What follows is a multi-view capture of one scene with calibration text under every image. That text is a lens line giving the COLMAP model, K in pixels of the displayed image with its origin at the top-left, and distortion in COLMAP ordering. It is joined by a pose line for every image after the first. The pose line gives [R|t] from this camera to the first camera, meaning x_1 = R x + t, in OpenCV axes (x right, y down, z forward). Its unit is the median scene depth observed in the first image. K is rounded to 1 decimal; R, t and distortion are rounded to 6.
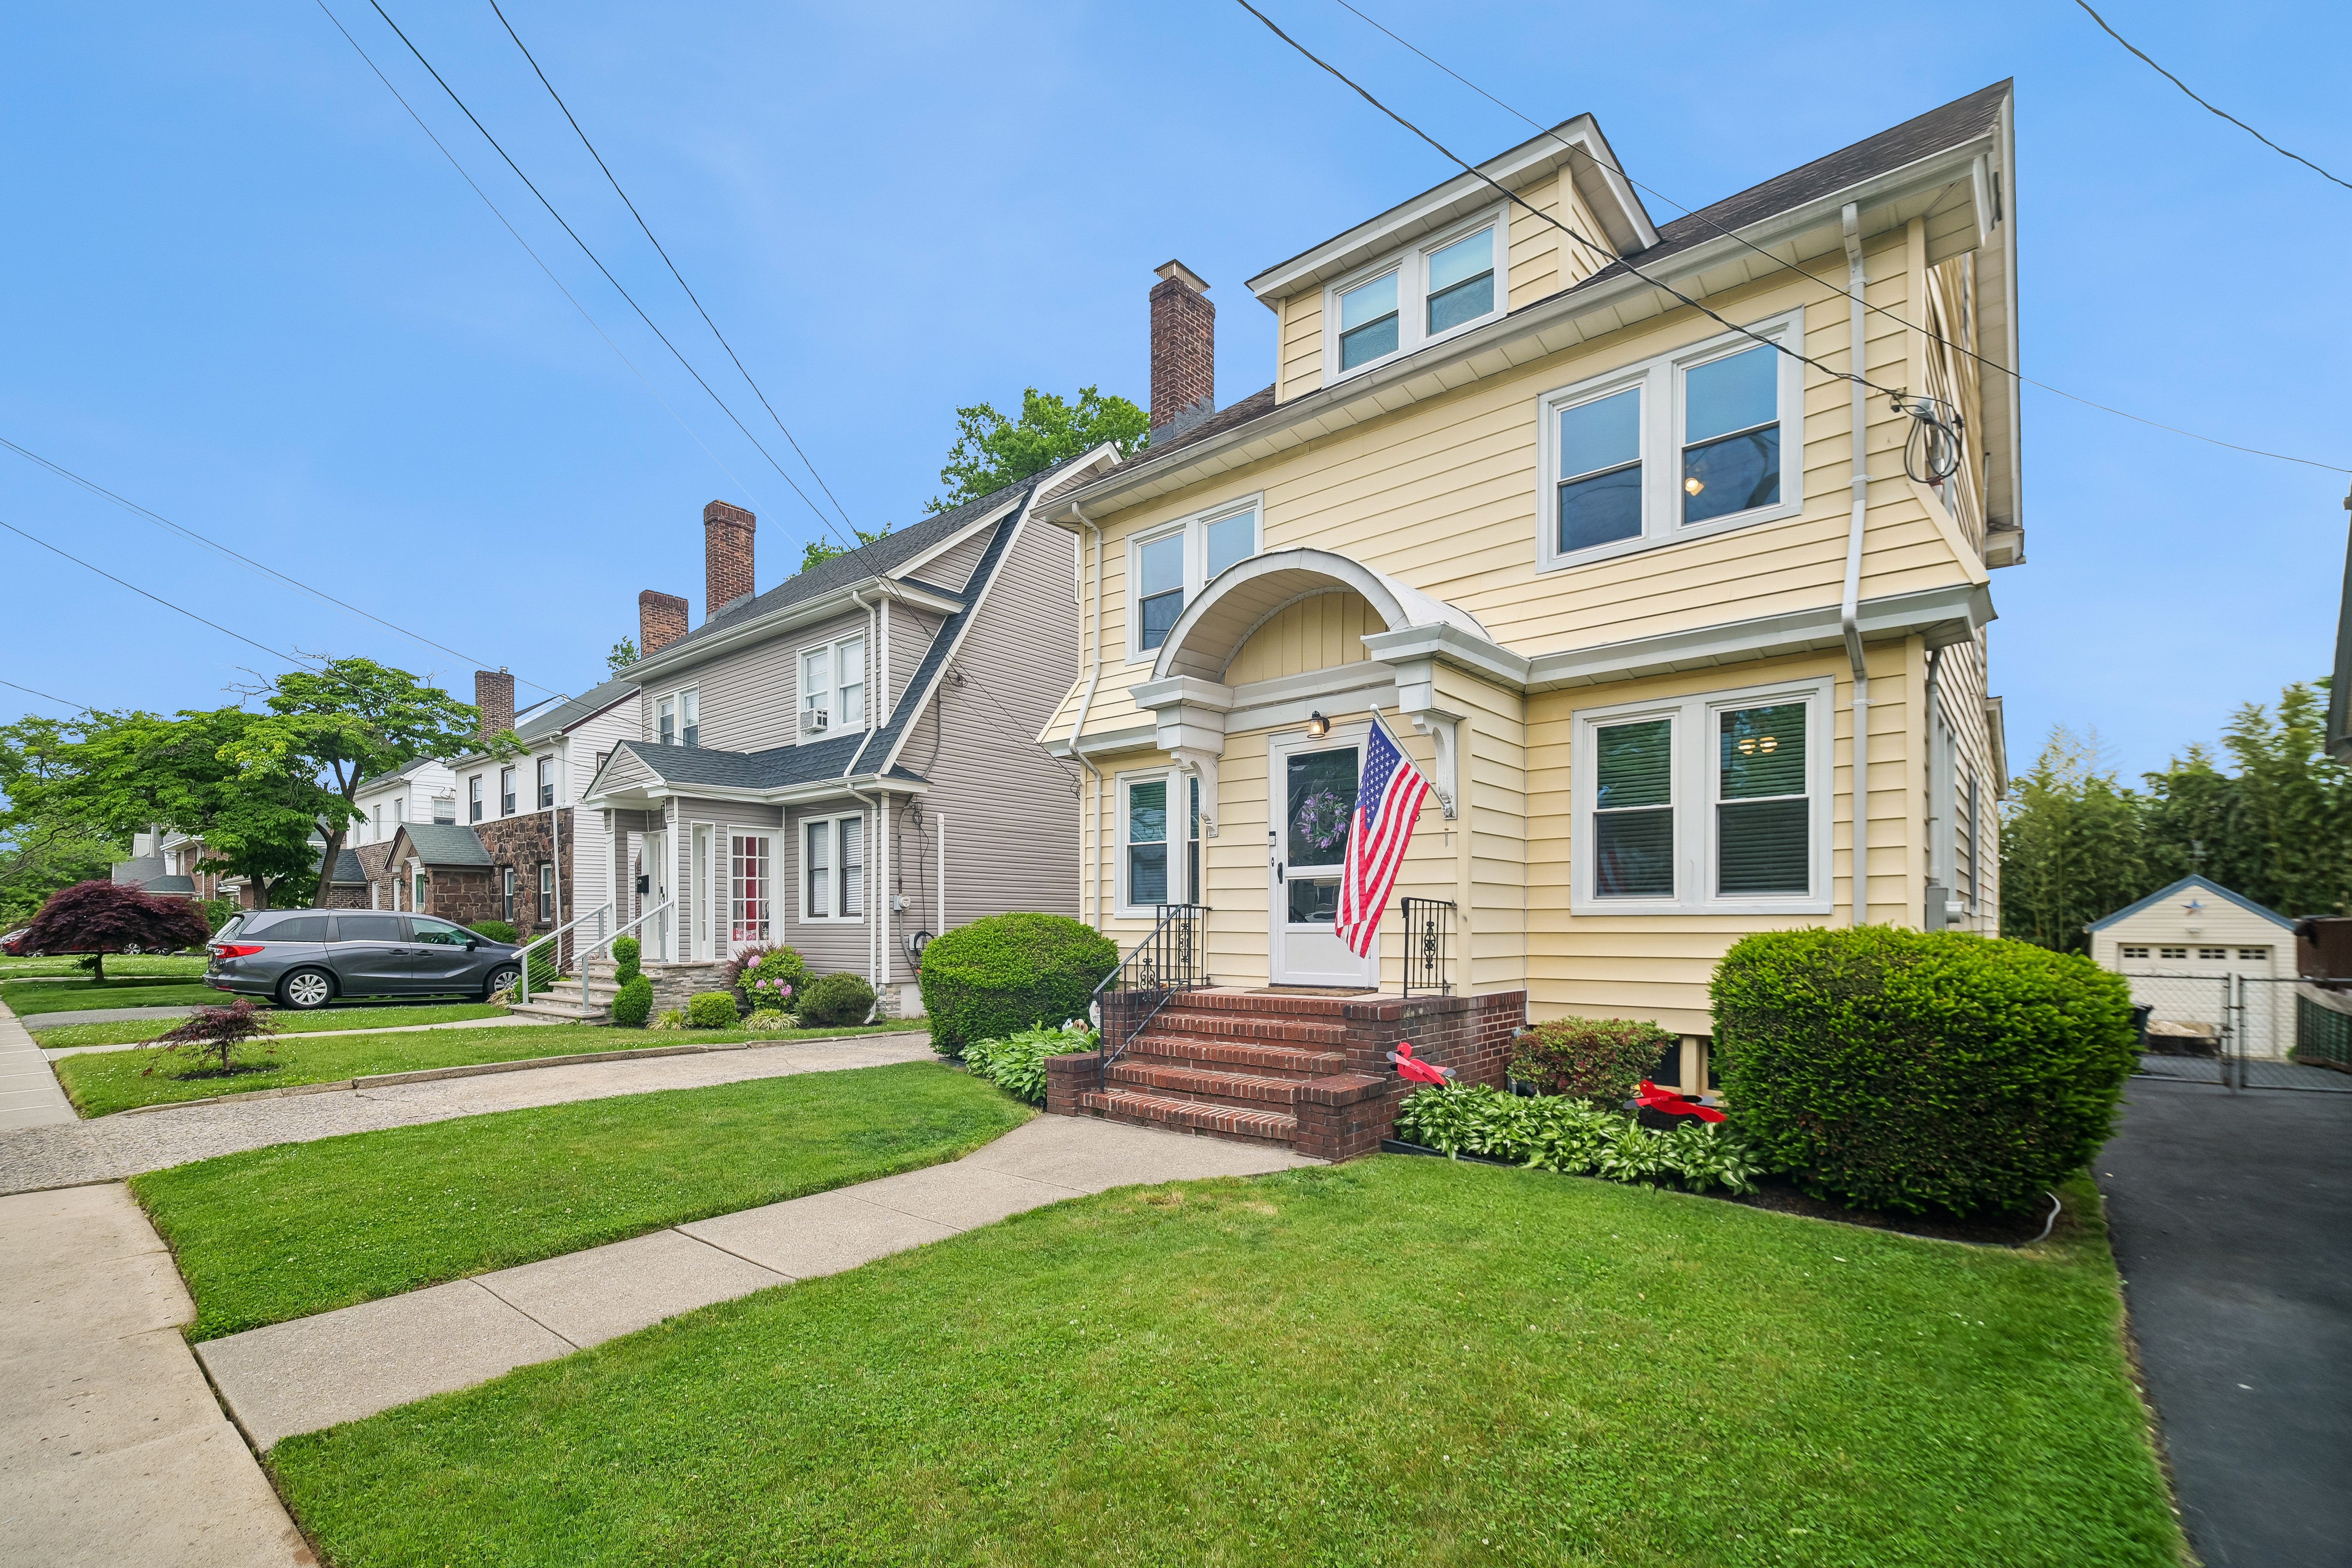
lens RADIAL K [[1023.8, 0, 1135.9], [0, 1023.8, 872.2], [0, 0, 1]] dist [0.016662, -0.010070]
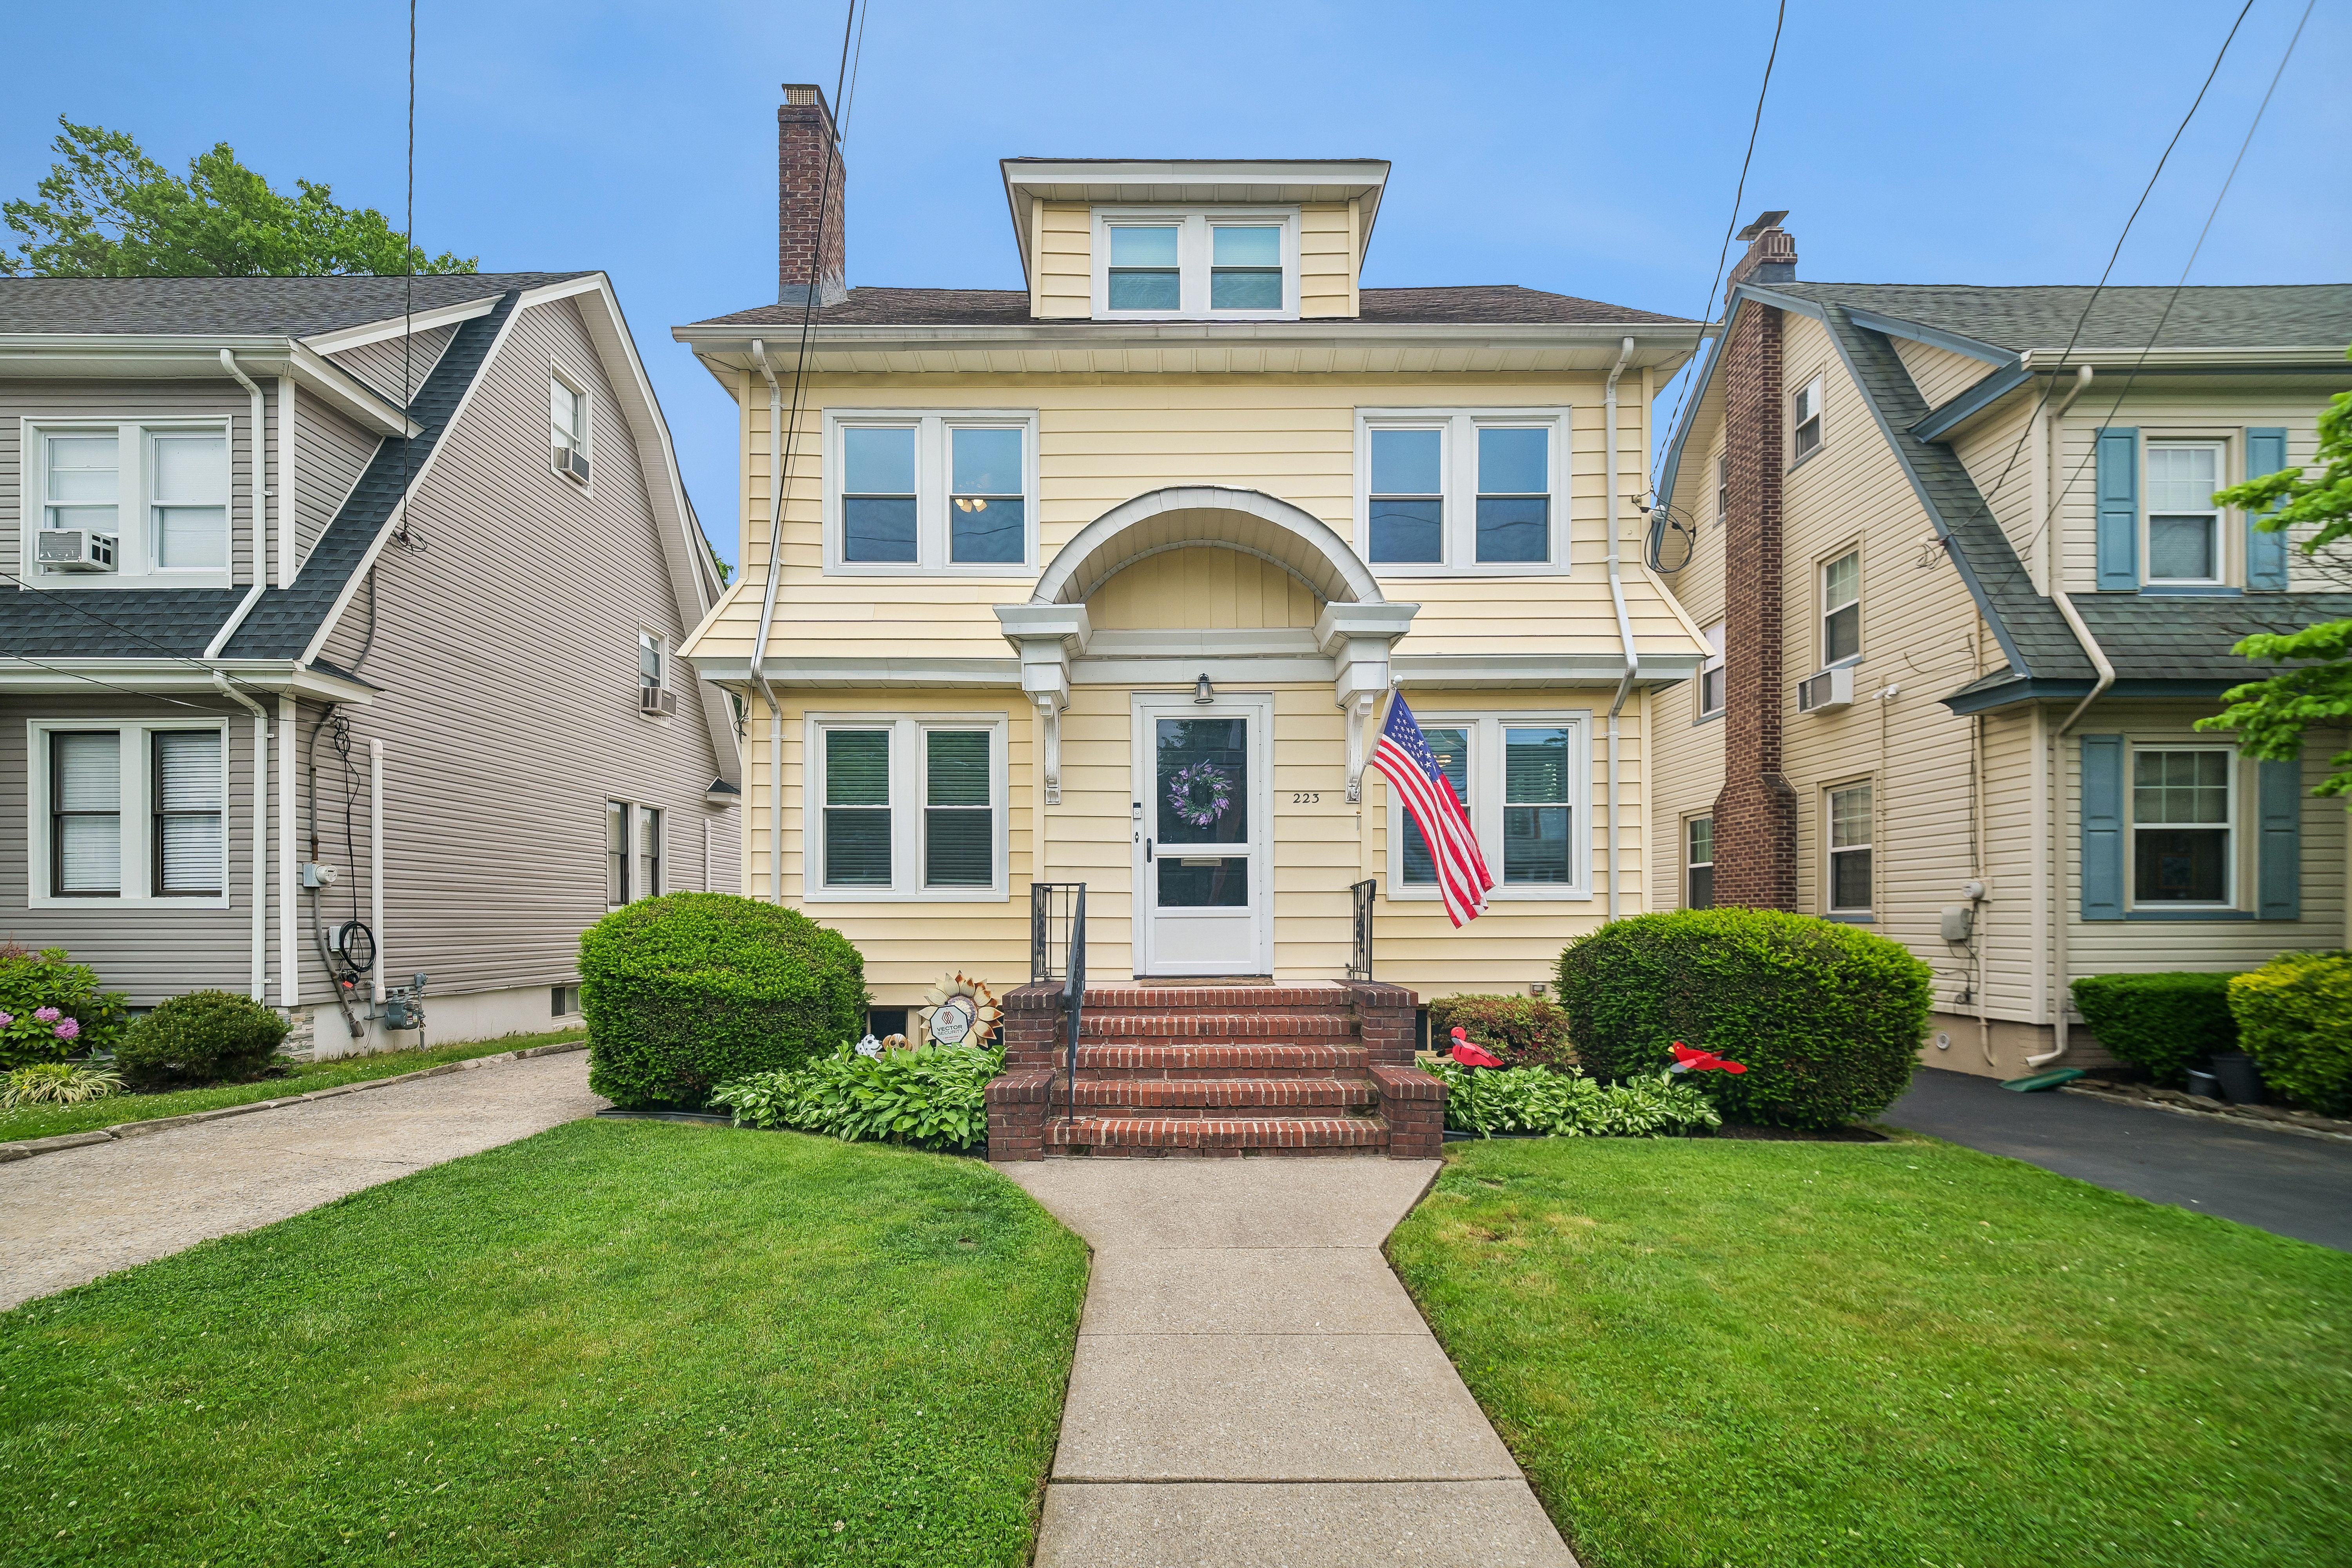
lens RADIAL K [[1023.8, 0, 1135.9], [0, 1023.8, 872.2], [0, 0, 1]] dist [0.016662, -0.010070]
pose [[0.754136, 0.029801, 0.656041, -0.370231], [-0.033391, 0.999418, -0.007015, 0.021902], [-0.655868, -0.016616, 0.754692, 0.282832]]
